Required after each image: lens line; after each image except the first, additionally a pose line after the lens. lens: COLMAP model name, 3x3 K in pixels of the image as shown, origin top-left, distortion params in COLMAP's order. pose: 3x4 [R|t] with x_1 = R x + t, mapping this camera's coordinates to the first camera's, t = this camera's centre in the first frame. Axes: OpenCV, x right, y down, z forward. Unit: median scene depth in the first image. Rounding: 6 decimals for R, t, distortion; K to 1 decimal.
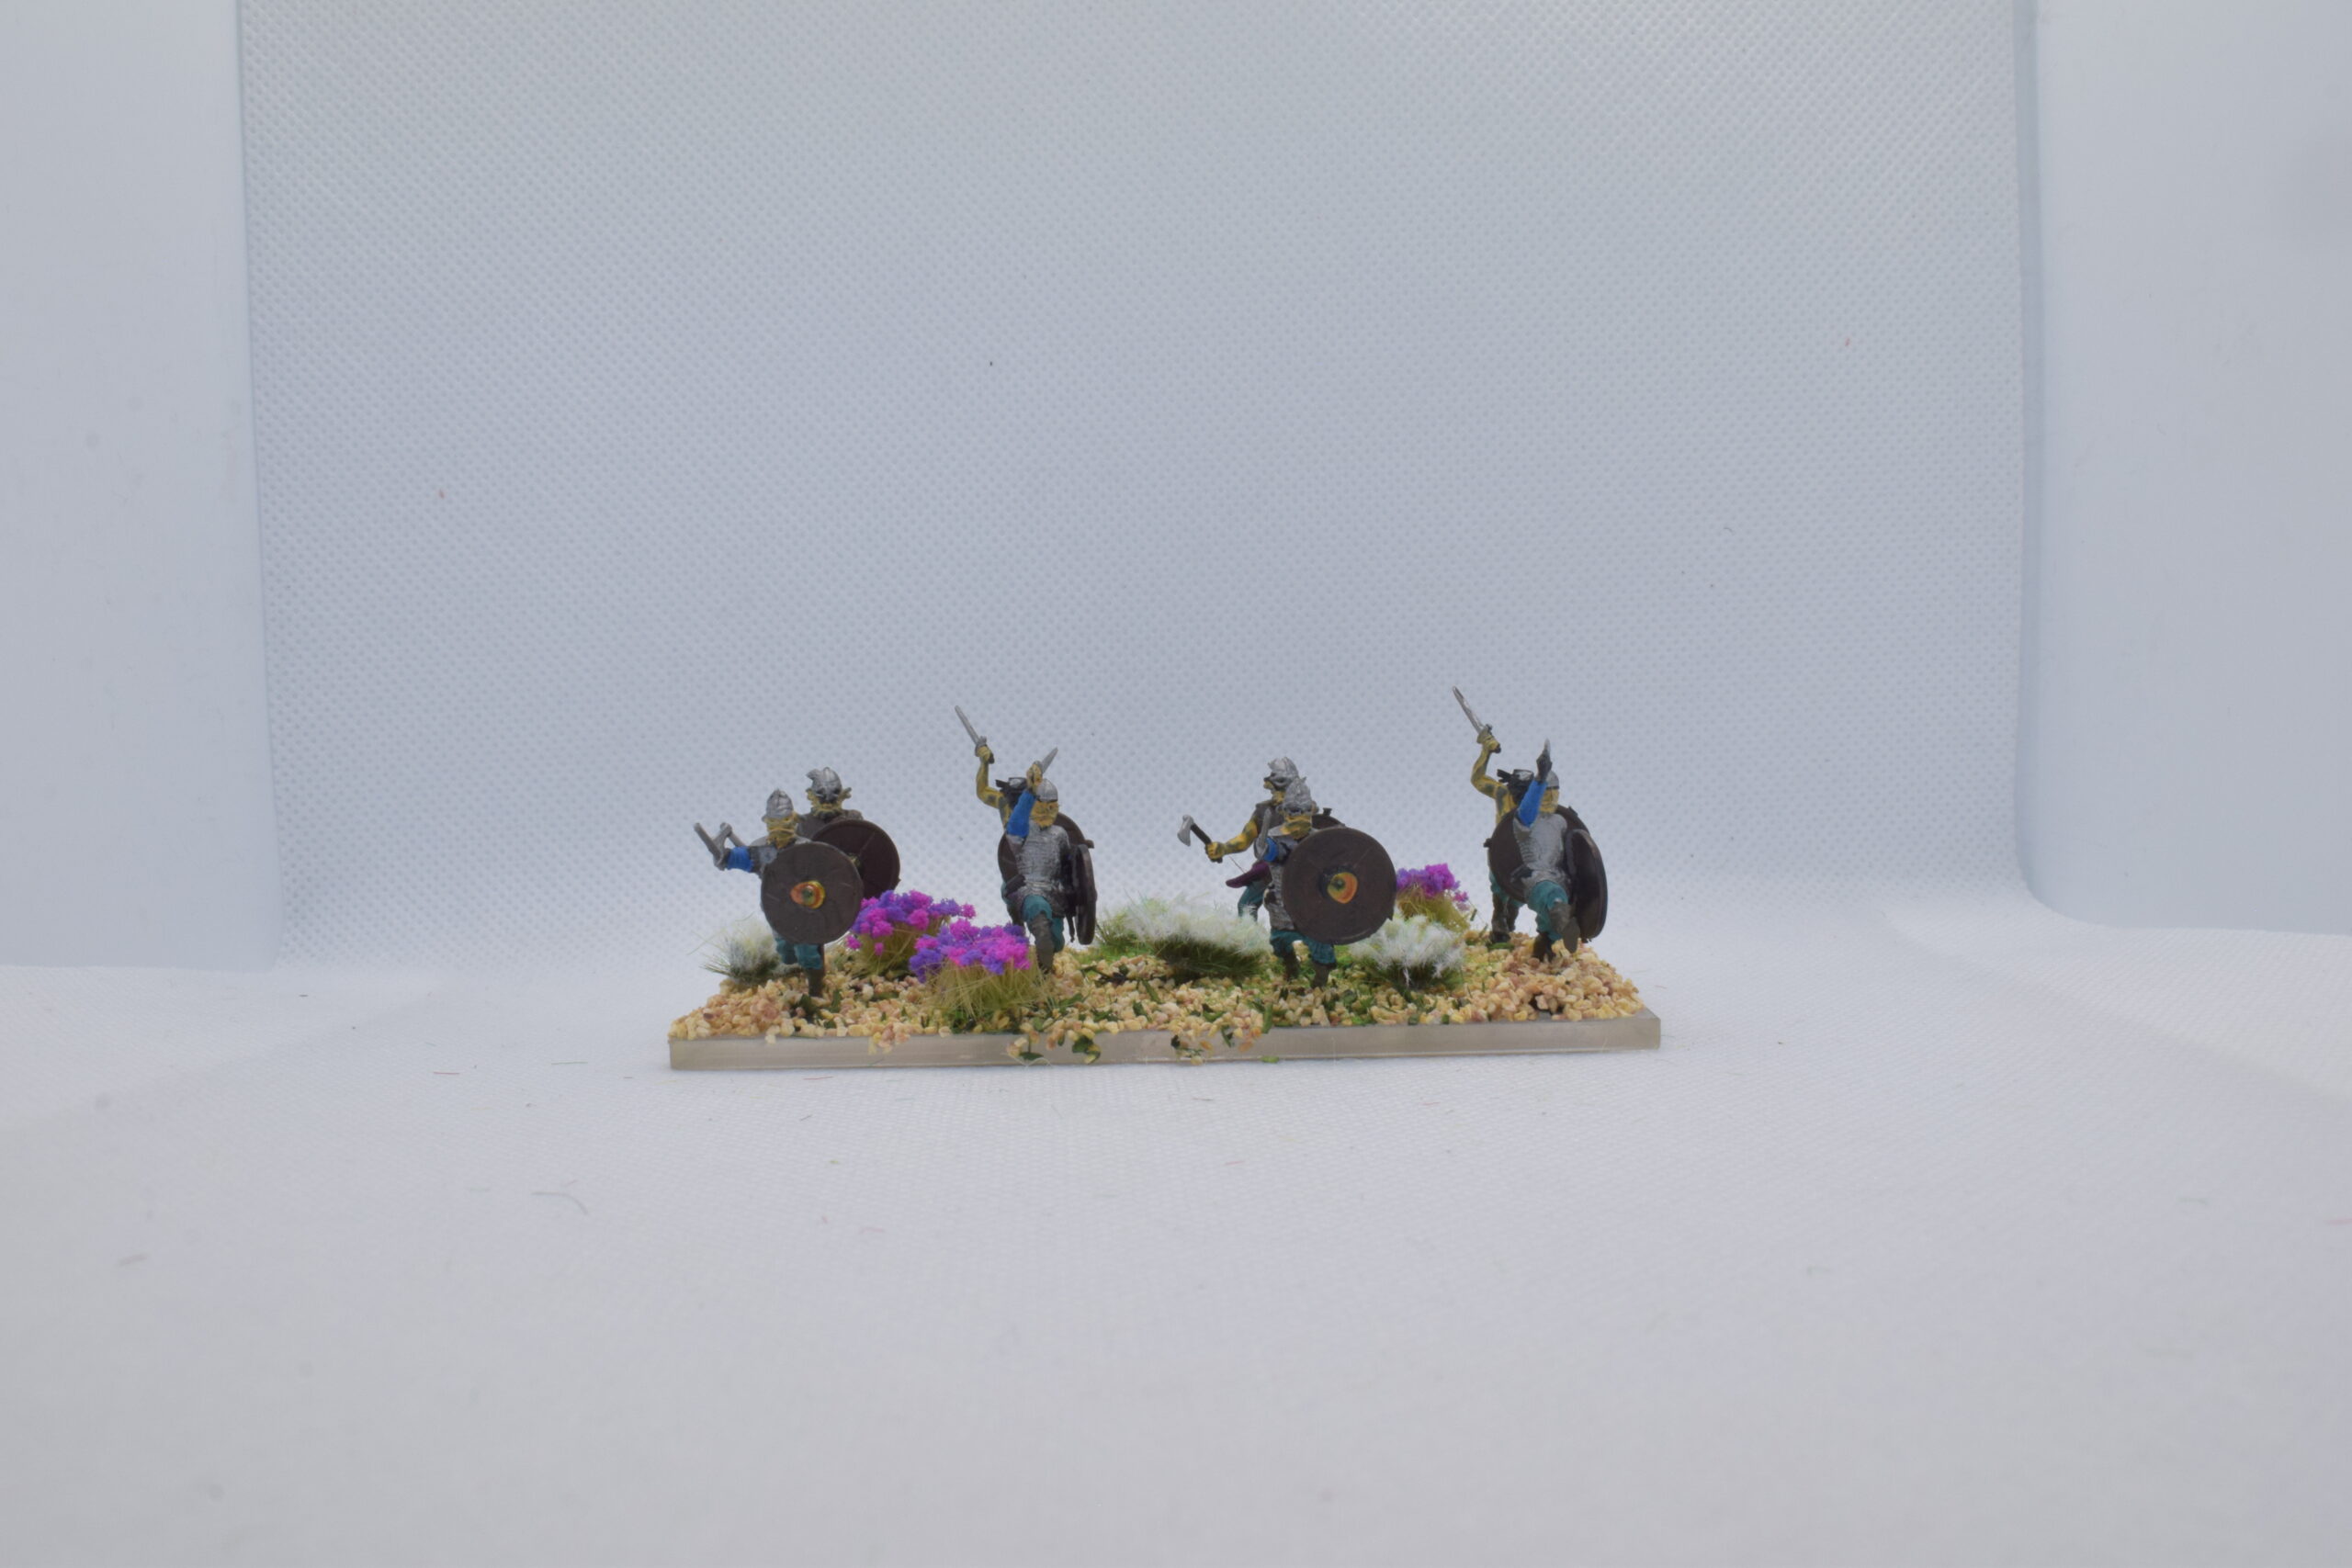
lens RADIAL K [[2271.6, 0, 1181.4], [0, 2271.6, 795.1], [0, 0, 1]] dist [-0.085019, 0.000000]
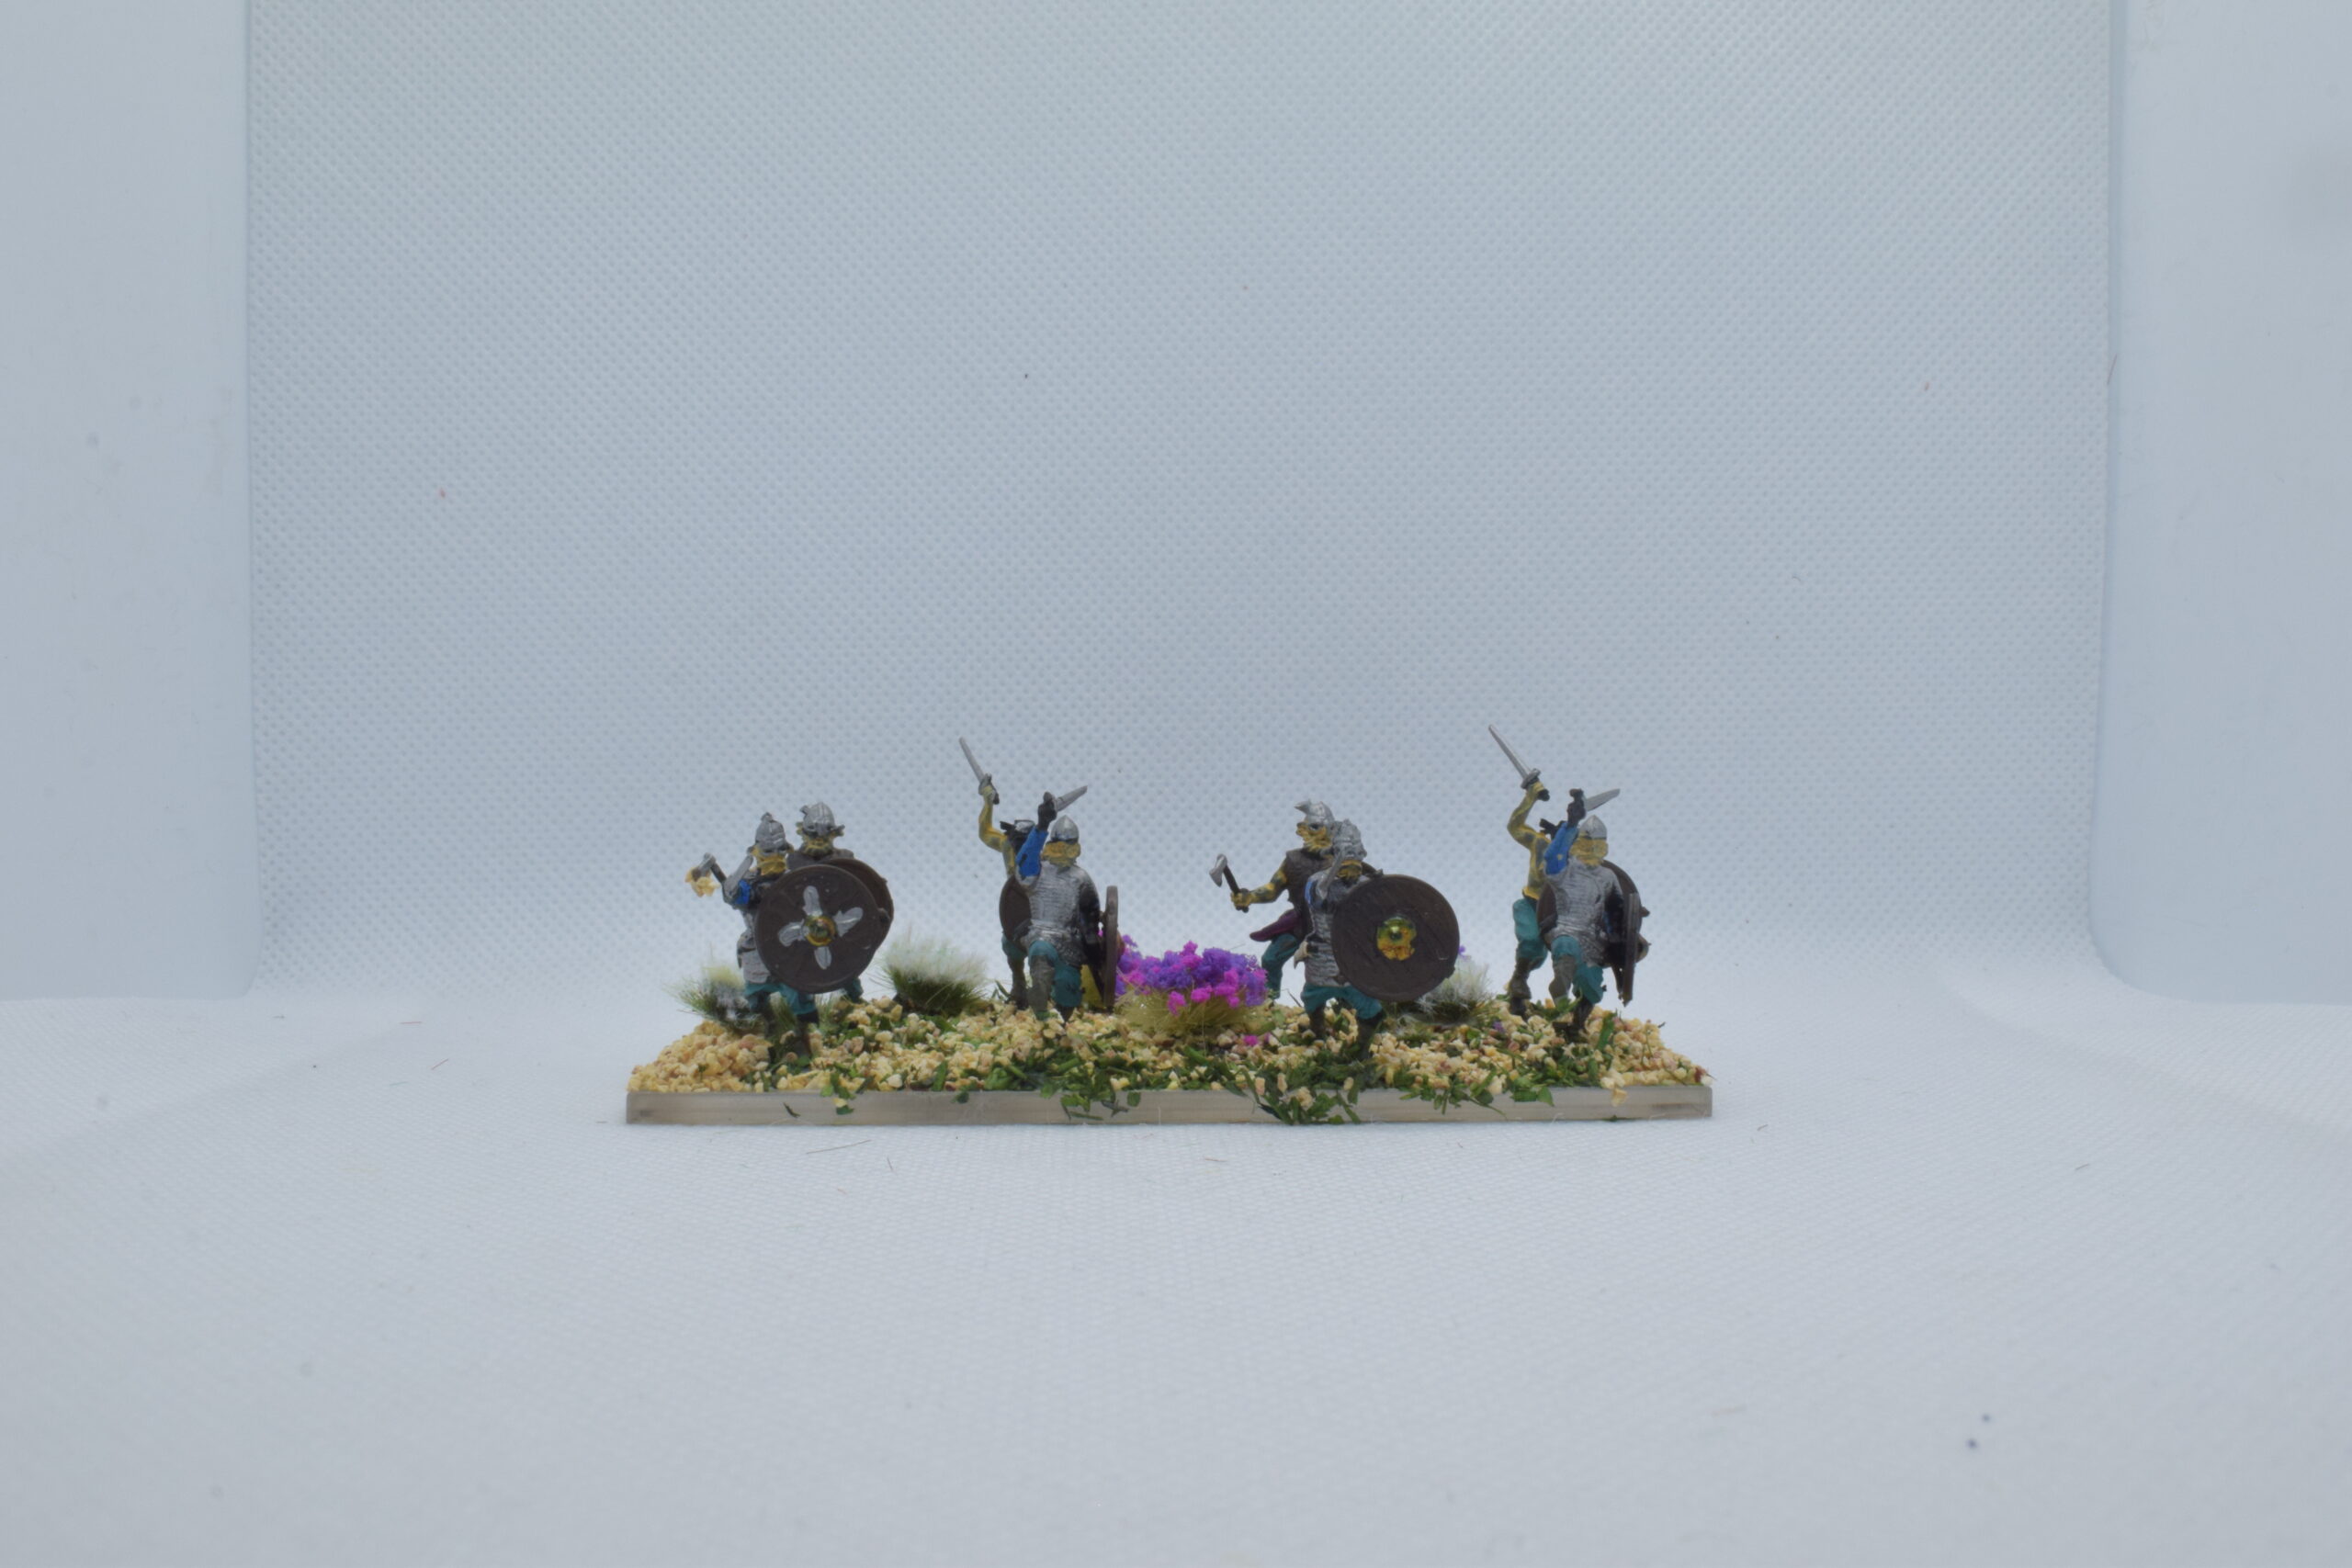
lens RADIAL K [[2271.6, 0, 1189.2], [0, 2271.6, 822.5], [0, 0, 1]] dist [-0.085019, 0.000000]
pose [[0.999332, 0.035828, -0.007173, -0.002501], [-0.035862, 0.999346, -0.004689, -0.001867], [0.007000, 0.004943, 0.999963, 0.054703]]
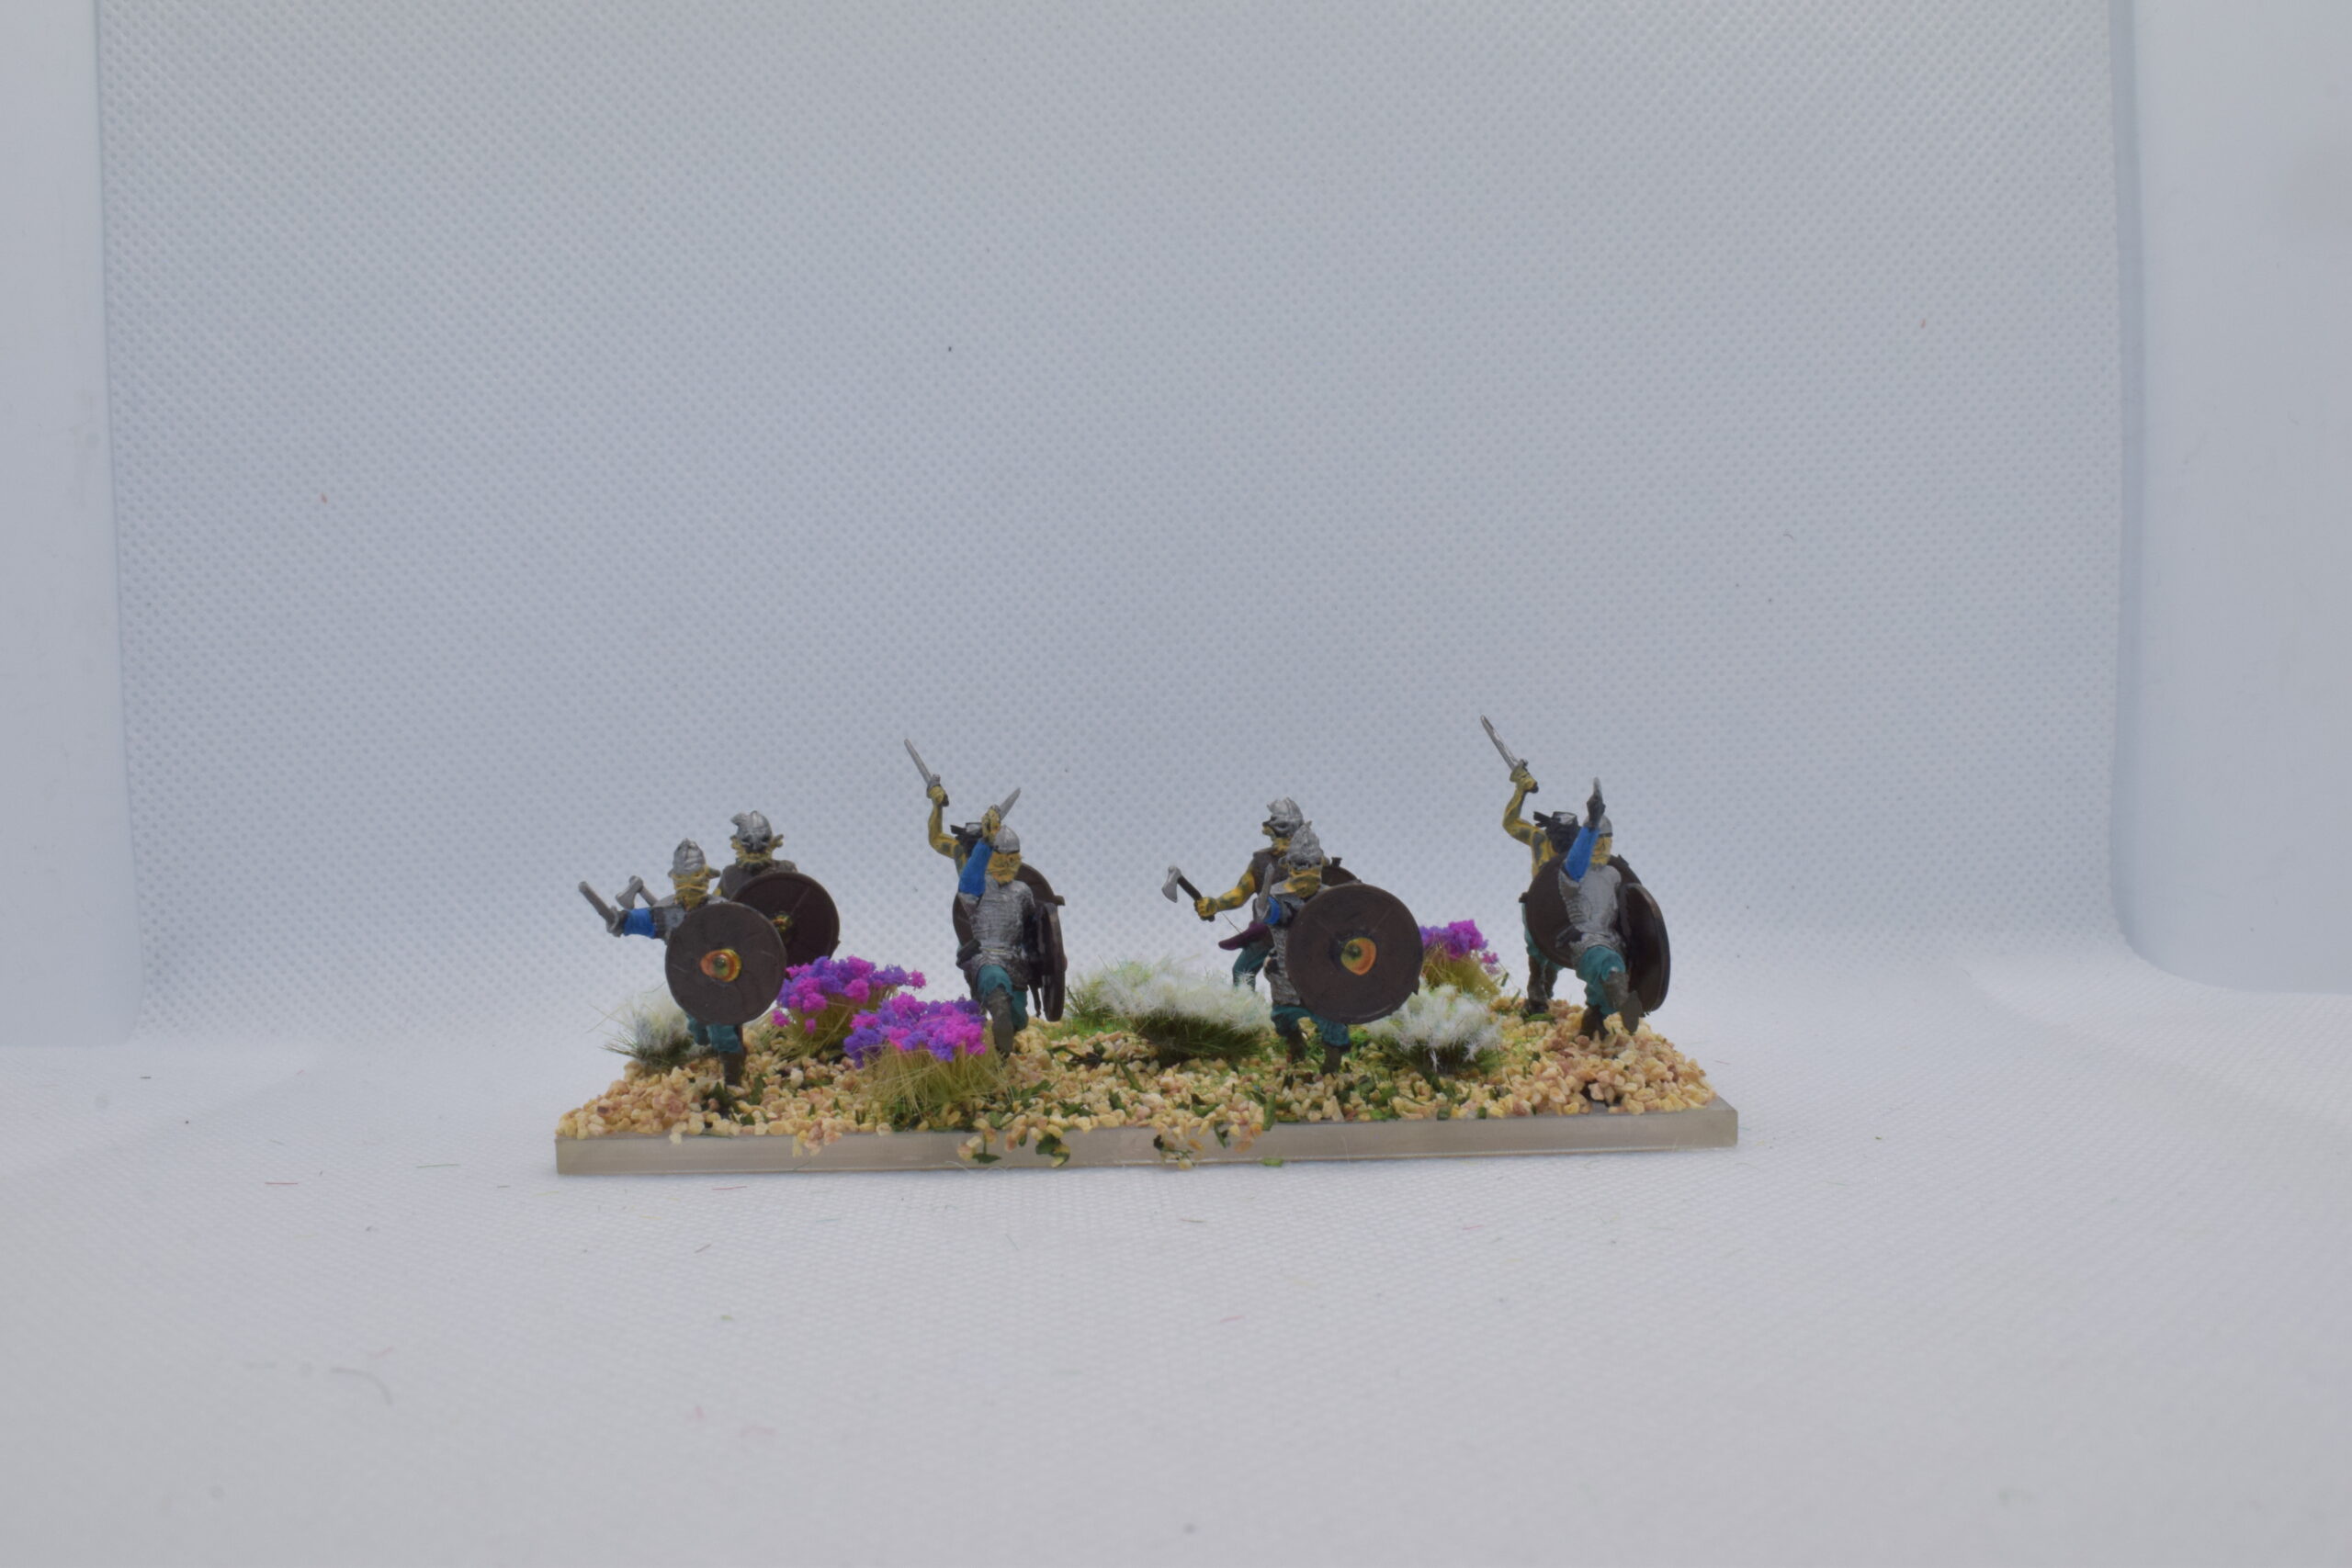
lens RADIAL K [[2271.6, 0, 1164.1], [0, 2271.6, 779.6], [0, 0, 1]] dist [-0.085019, 0.000000]
pose [[0.999994, -0.001644, -0.003122, 0.001479], [0.001583, 0.999808, -0.019549, -0.006483], [0.003154, 0.019544, 0.999804, 0.127999]]
